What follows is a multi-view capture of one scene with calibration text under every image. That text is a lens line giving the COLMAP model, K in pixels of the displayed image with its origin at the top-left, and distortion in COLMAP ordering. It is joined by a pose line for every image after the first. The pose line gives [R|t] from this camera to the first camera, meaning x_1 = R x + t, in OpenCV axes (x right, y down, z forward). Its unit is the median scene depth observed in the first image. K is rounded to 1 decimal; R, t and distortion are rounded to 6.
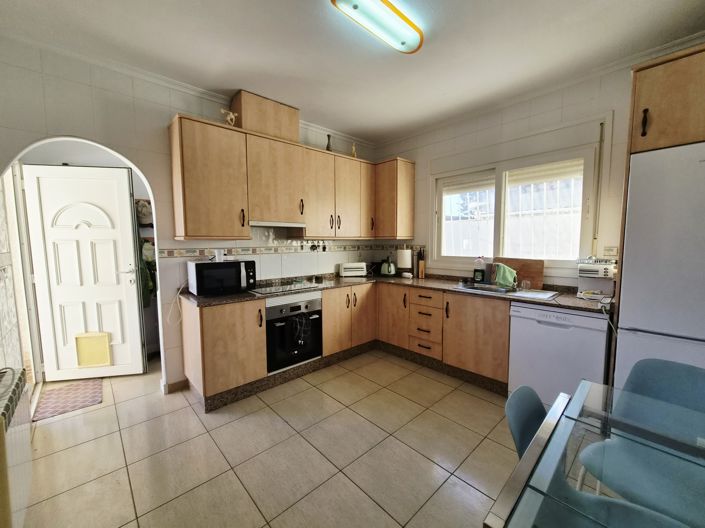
lens RADIAL K [[289.0, 0, 352.9], [0, 289.0, 266.2], [0, 0, 1]] dist [-0.000670, -0.000128]
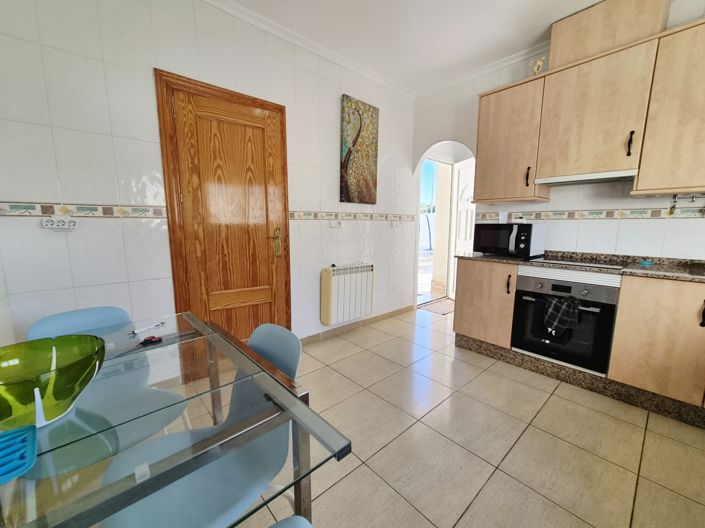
lens RADIAL K [[289.0, 0, 352.9], [0, 289.0, 266.2], [0, 0, 1]] dist [-0.000670, -0.000128]
pose [[-0.020296, 0.152156, -0.988148, 0.526053], [-0.088802, 0.984171, 0.153368, 0.019927], [0.995843, 0.090862, -0.006463, 0.429857]]
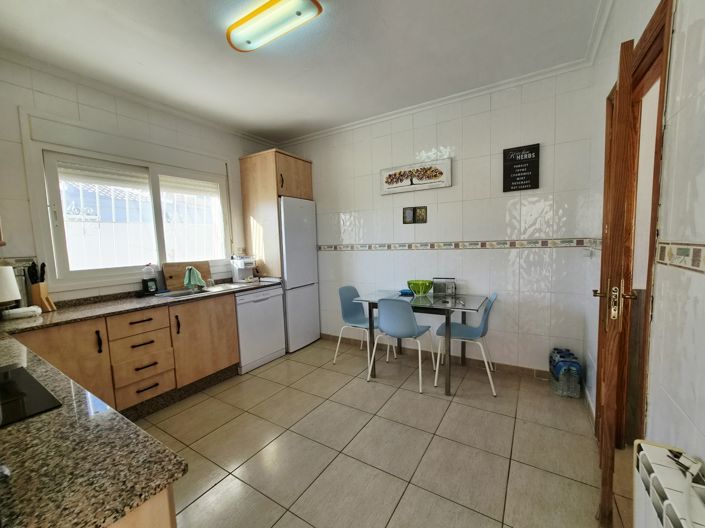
lens RADIAL K [[288.1, 0, 358.4], [0, 288.1, 266.0], [0, 0, 1]] dist [0.001996, -0.004029]
pose [[-0.266918, -0.068365, 0.961291, -0.613027], [0.116157, 0.987926, 0.102512, -0.046061], [-0.956693, 0.139024, -0.255754, 0.655084]]
